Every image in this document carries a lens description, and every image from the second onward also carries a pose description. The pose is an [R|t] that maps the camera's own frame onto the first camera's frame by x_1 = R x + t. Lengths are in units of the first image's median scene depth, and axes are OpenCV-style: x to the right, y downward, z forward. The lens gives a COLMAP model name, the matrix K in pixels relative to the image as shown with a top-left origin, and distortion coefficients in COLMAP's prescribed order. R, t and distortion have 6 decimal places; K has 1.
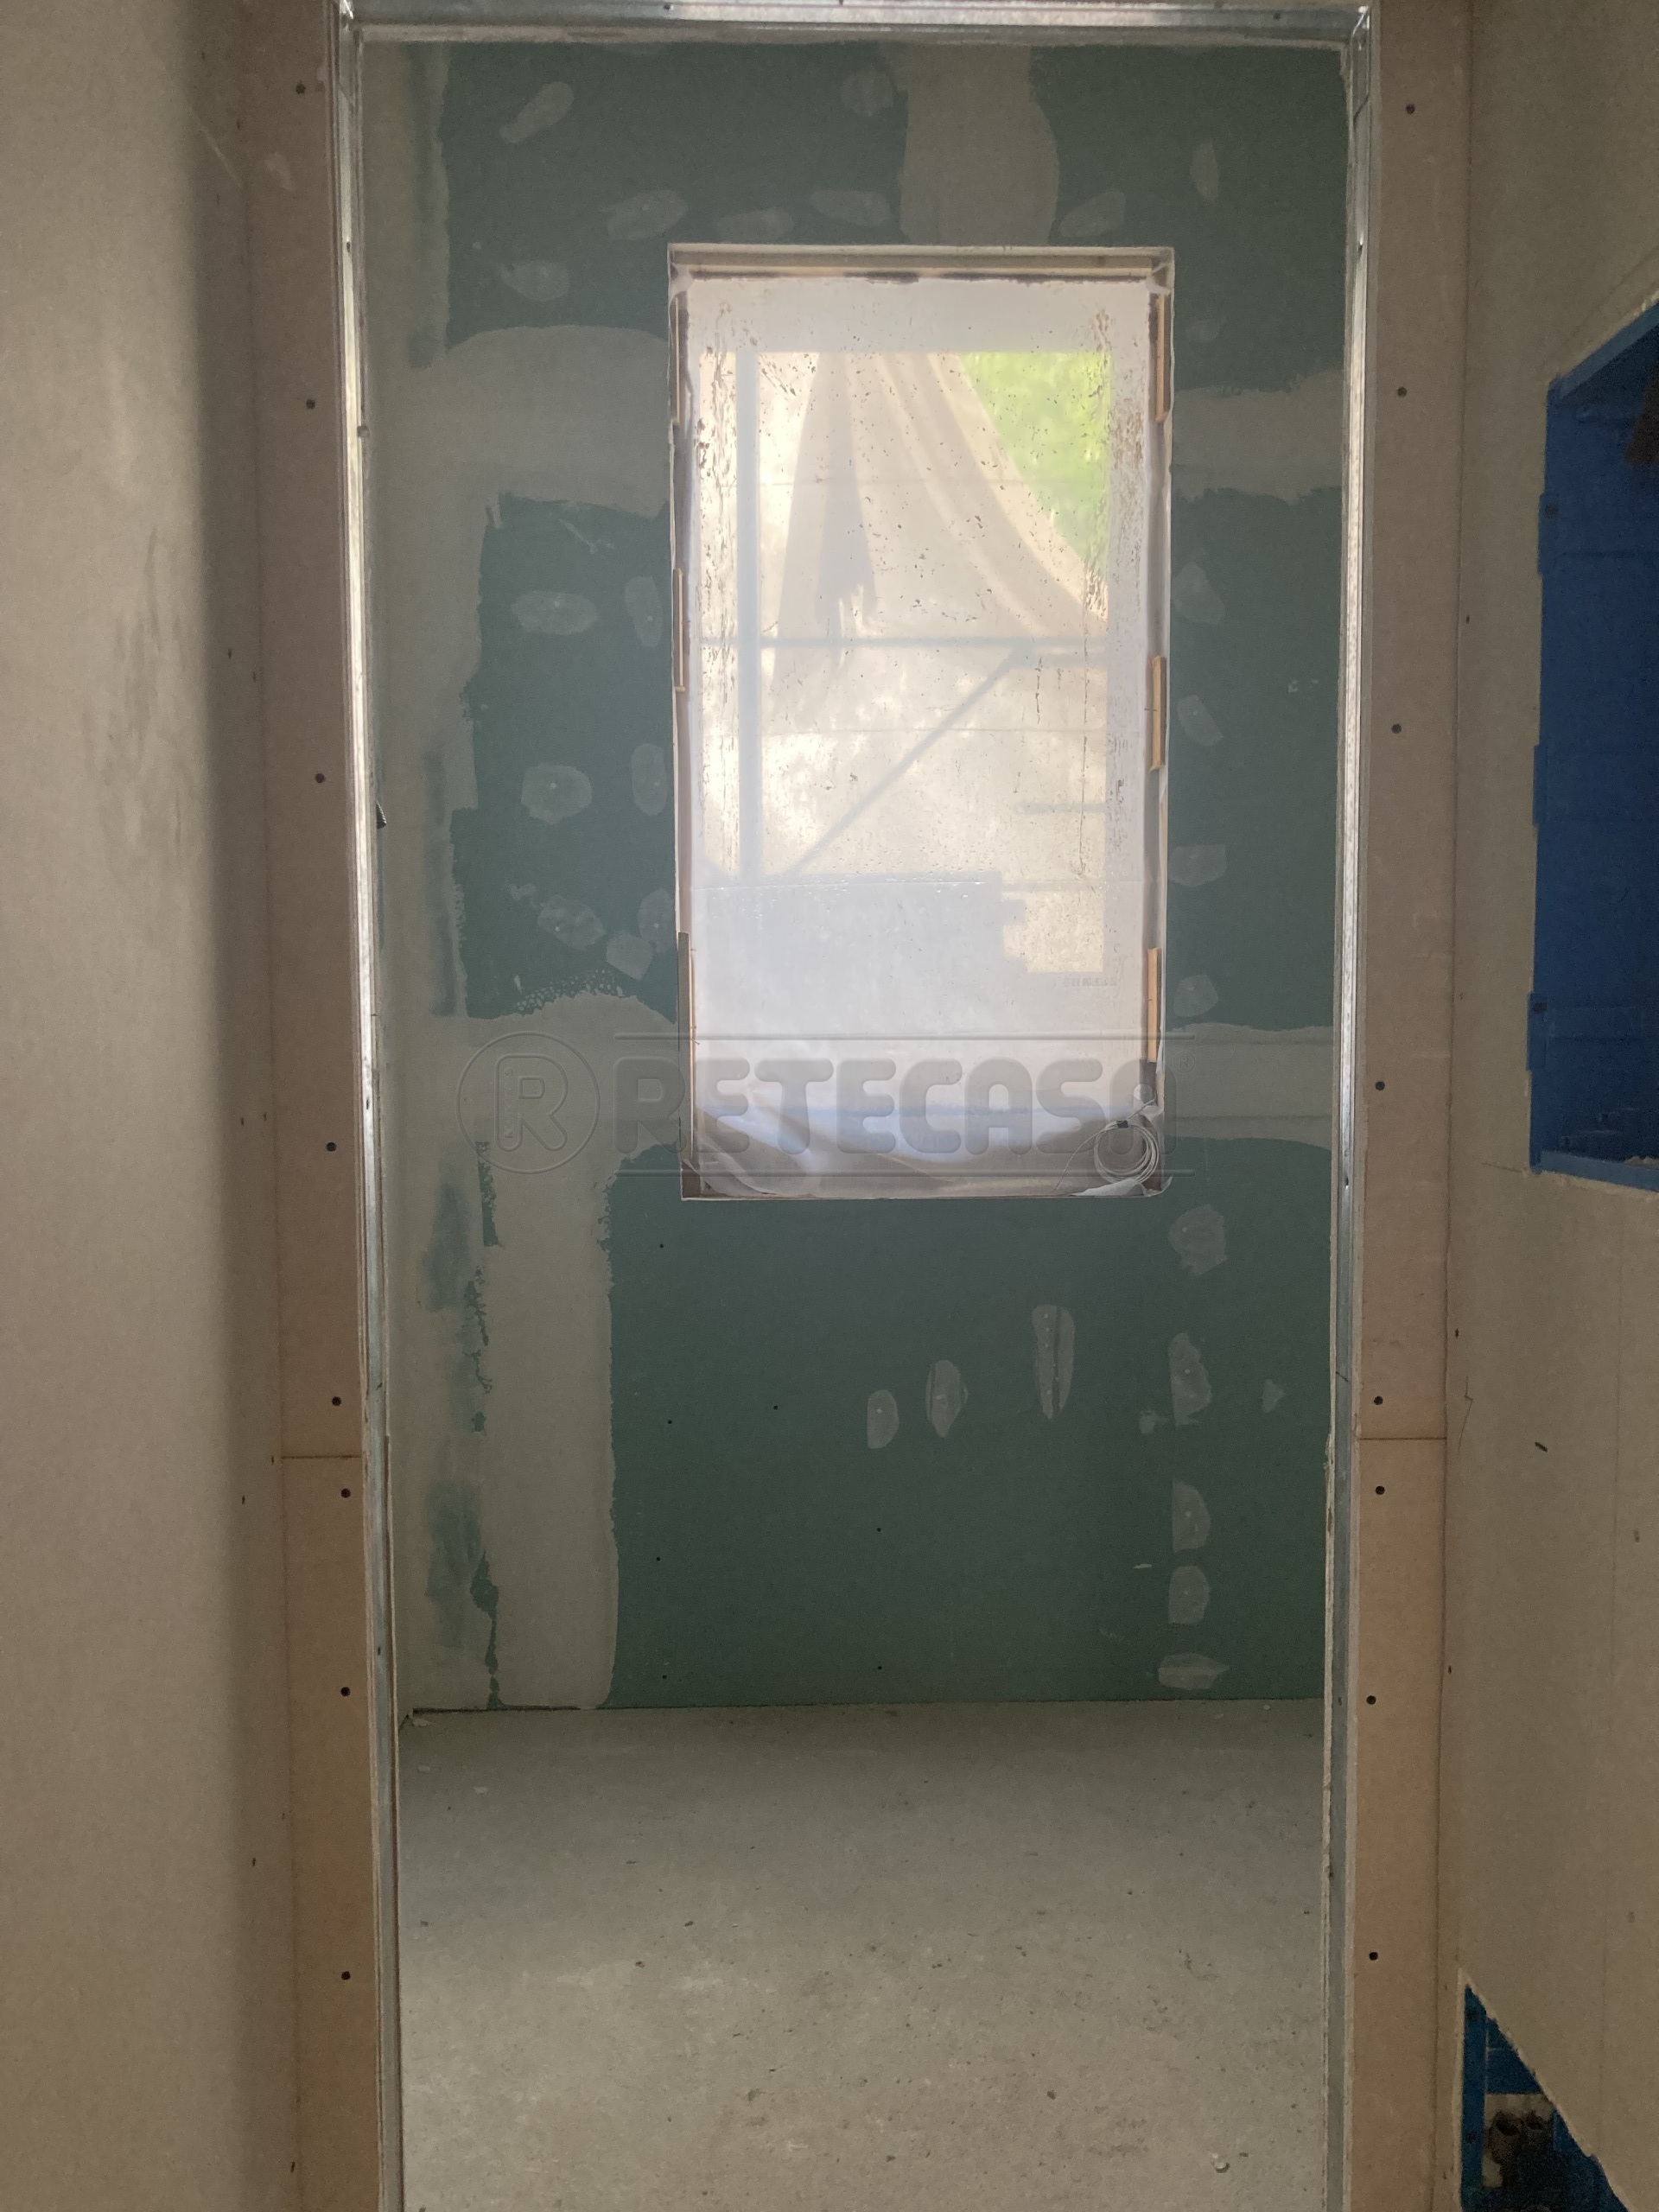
lens RADIAL K [[1780.6, 0, 829.5], [0, 1780.6, 1106.0], [0, 0, 1]] dist [0.062547, 0.003570]
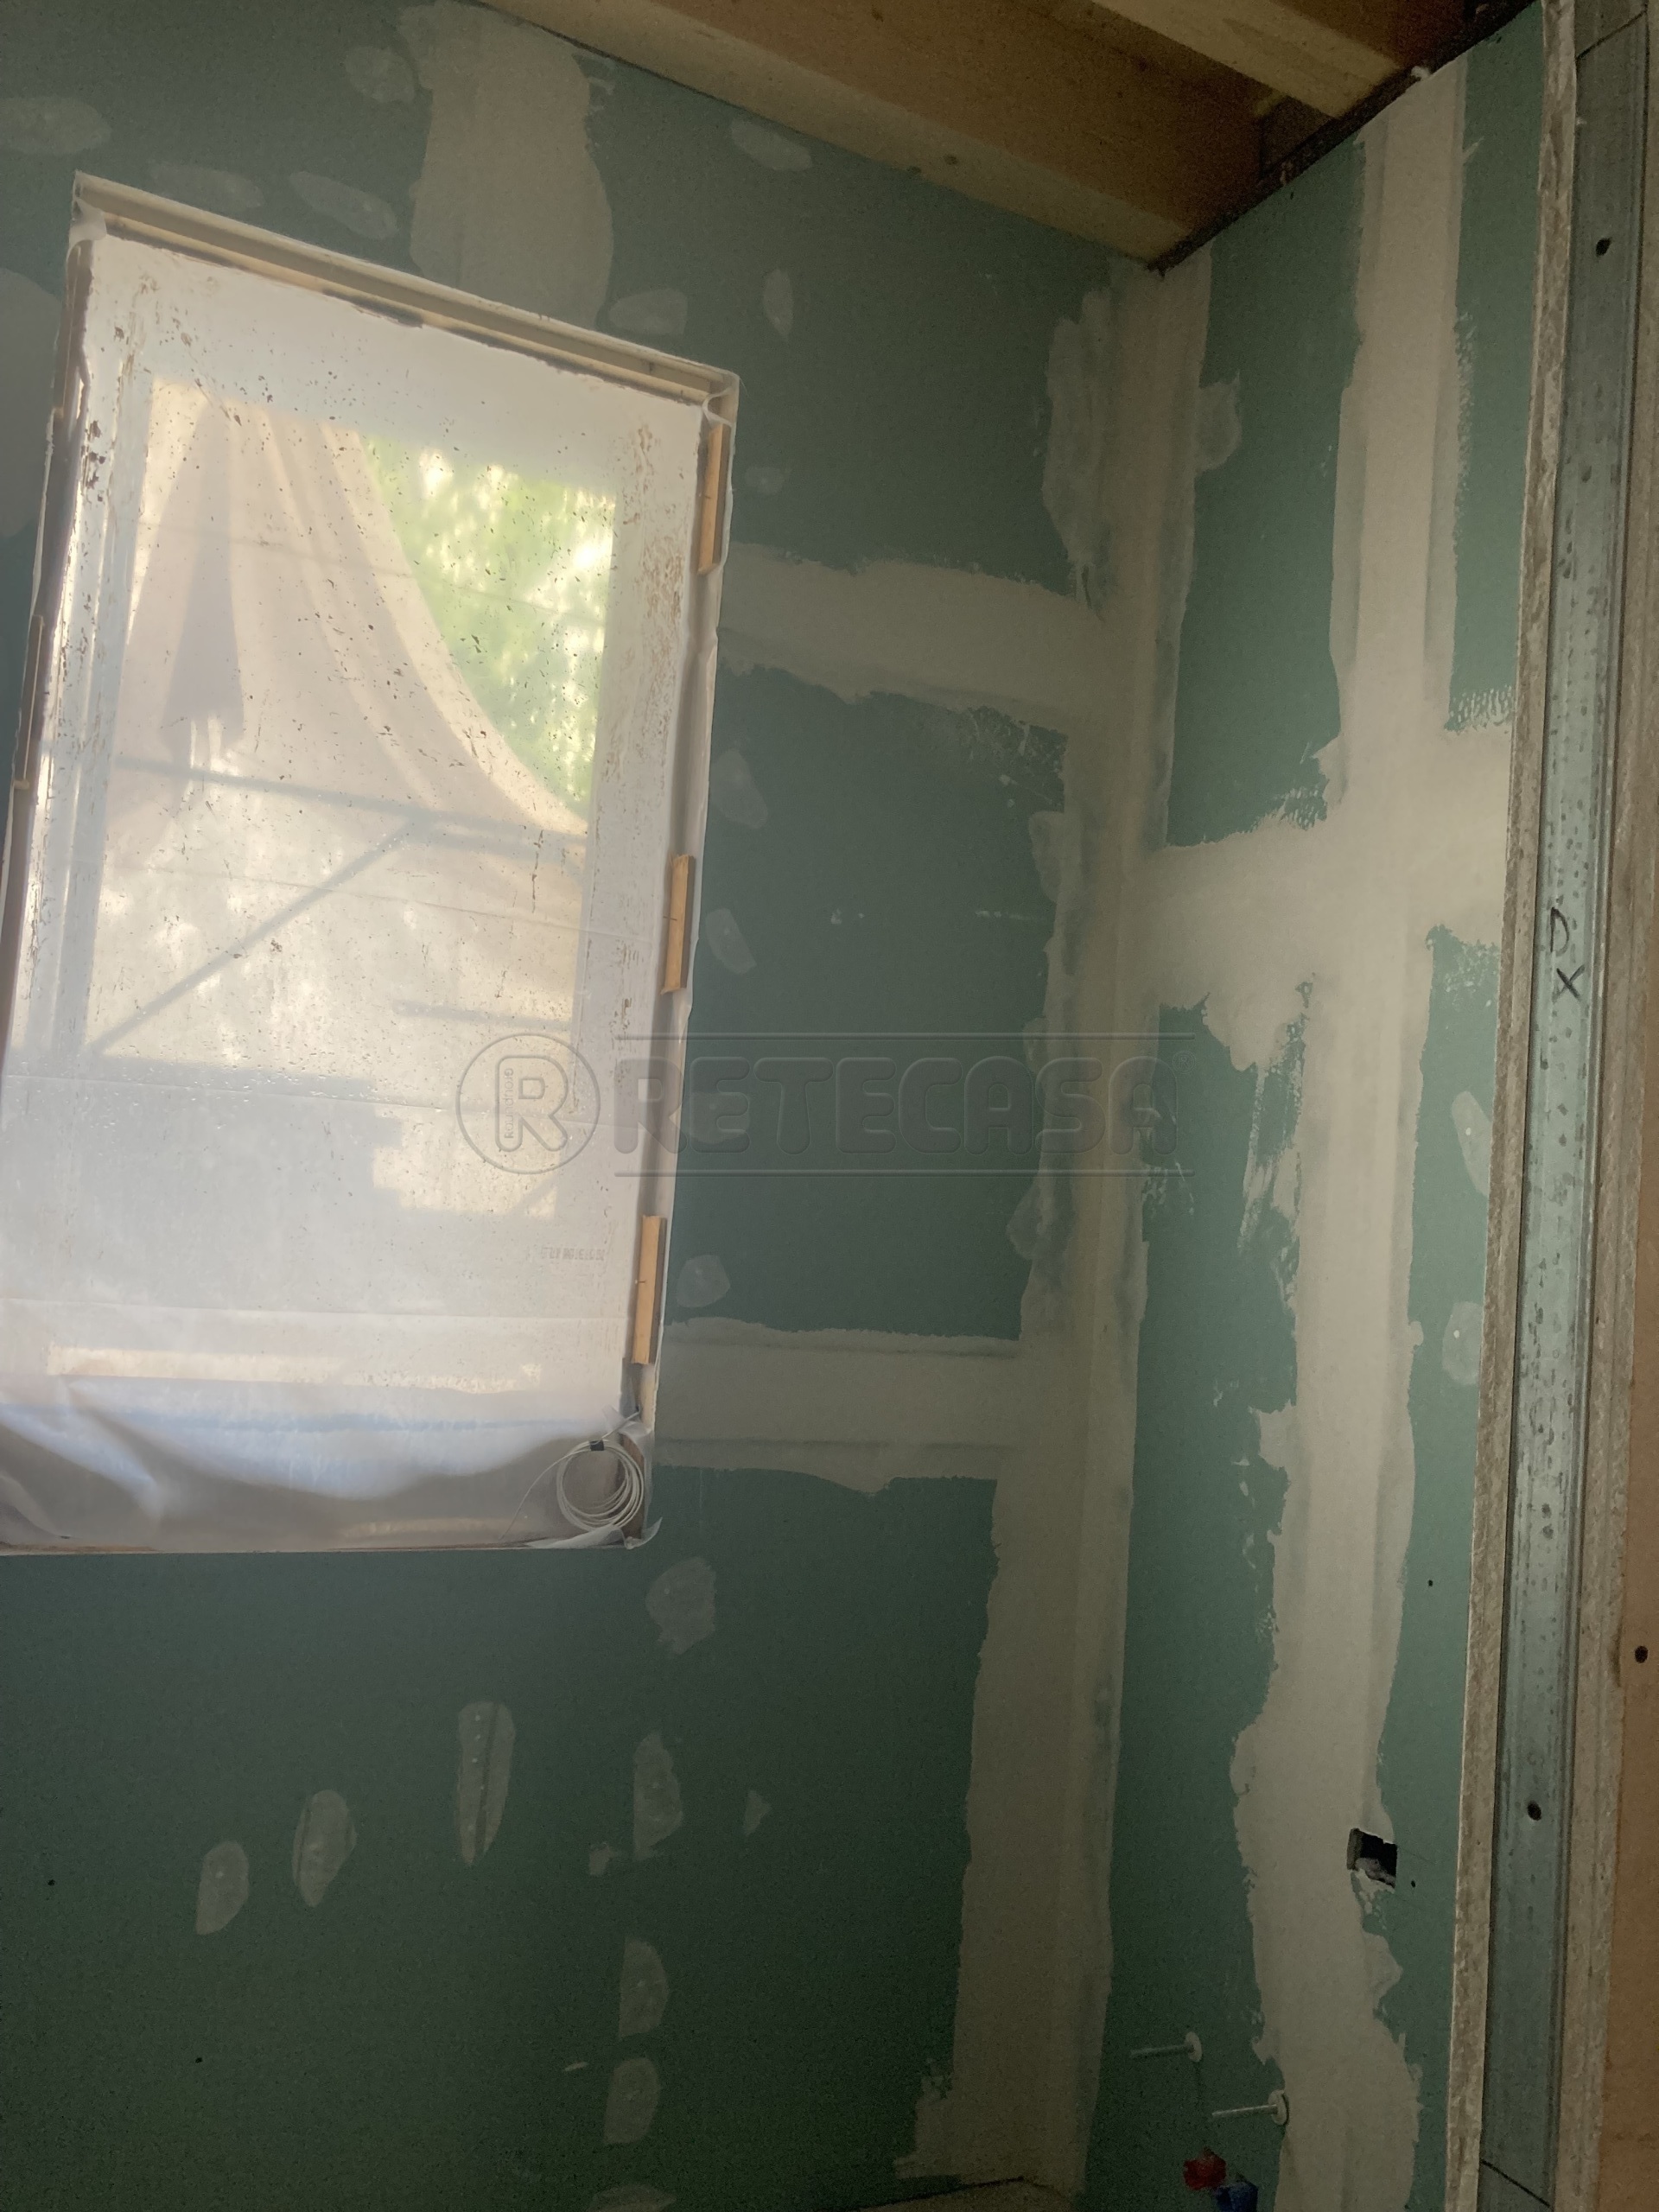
lens RADIAL K [[1815.5, 0, 829.5], [0, 1815.5, 1106.0], [0, 0, 1]] dist [0.058514, -0.038725]
pose [[0.911894, 0.098801, 0.398355, -0.068714], [-0.052973, 0.990807, -0.124481, -0.042801], [-0.406992, 0.092412, 0.908745, 0.250588]]
